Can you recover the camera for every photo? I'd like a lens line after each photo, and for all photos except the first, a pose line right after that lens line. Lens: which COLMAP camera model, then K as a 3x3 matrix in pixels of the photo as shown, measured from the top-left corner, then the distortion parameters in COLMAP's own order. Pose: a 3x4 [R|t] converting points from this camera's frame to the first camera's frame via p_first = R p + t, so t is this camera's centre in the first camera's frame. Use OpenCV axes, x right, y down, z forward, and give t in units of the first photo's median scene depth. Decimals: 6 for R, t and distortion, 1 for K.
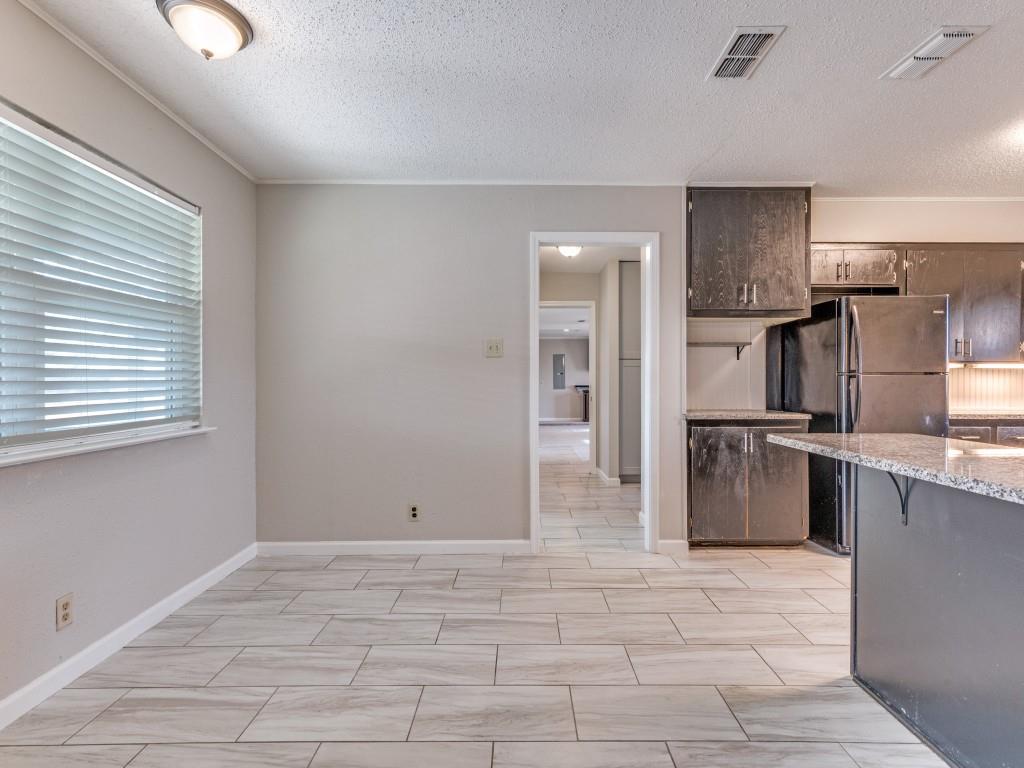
lens RADIAL K [[467.6, 0, 518.2], [0, 467.6, 384.2], [0, 0, 1]] dist [-0.001374, 0.000314]
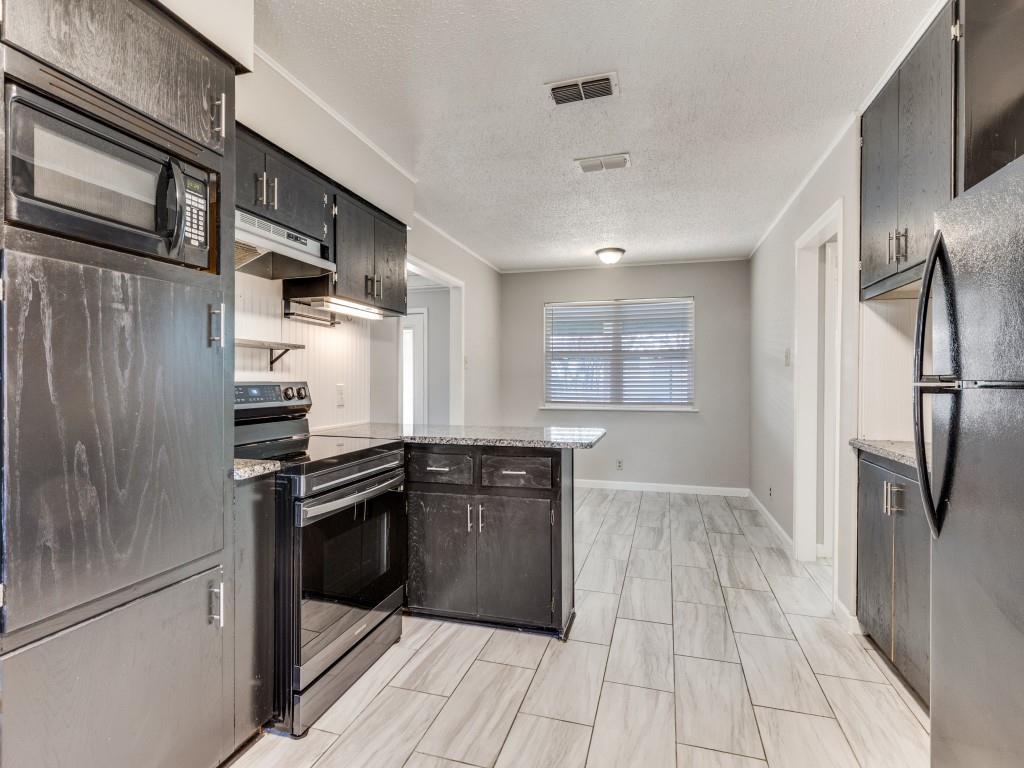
lens RADIAL K [[502.6, 0, 515.0], [0, 502.6, 381.3], [0, 0, 1]] dist [-0.002578, -0.000061]
pose [[-0.289165, 0.005170, -0.957265, 1.820395], [-0.007889, 0.999939, 0.007783, -0.035516], [0.957247, 0.009803, -0.289106, 1.071935]]
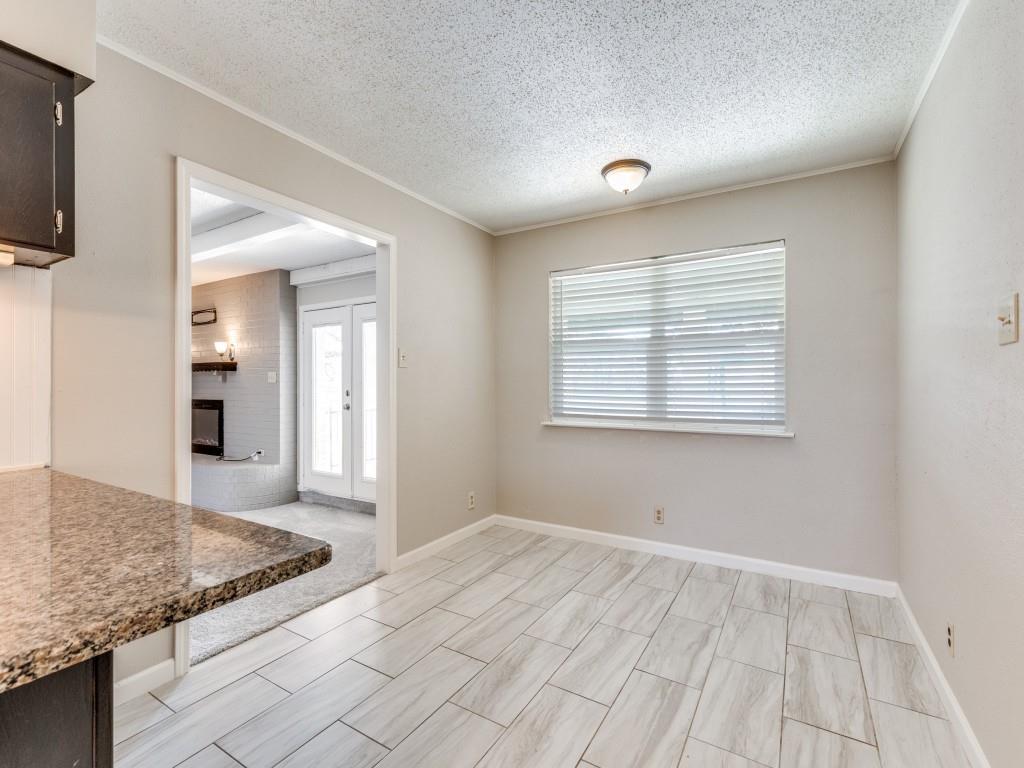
lens RADIAL K [[467.6, 0, 518.4], [0, 467.6, 381.1], [0, 0, 1]] dist [-0.001374, 0.000314]
pose [[-0.521252, 0.001521, -0.853401, 0.735827], [-0.003642, 0.999985, 0.004006, -0.035413], [0.853395, 0.005197, -0.521239, 1.246166]]
